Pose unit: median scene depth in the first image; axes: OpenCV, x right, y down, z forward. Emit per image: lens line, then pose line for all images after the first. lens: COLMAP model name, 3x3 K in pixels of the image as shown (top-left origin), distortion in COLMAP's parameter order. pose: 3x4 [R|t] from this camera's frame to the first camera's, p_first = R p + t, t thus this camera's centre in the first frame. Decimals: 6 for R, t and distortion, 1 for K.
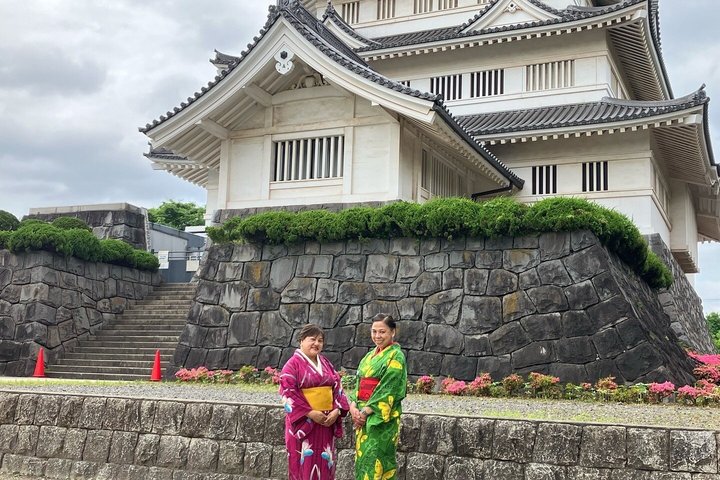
lens RADIAL K [[840.5, 0, 358.8], [0, 840.5, 246.8], [0, 0, 1]] dist [0.184260, -0.660704]
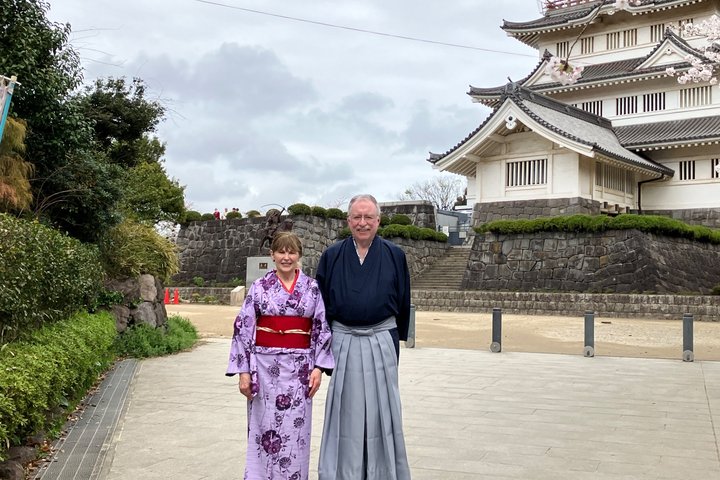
lens RADIAL K [[840.5, 0, 358.8], [0, 840.5, 246.8], [0, 0, 1]] dist [0.184260, -0.660704]
pose [[0.955129, -0.024927, -0.295139, 0.123692], [0.046783, 0.996640, 0.067226, -0.088302], [0.292472, -0.078017, 0.953086, -0.801334]]
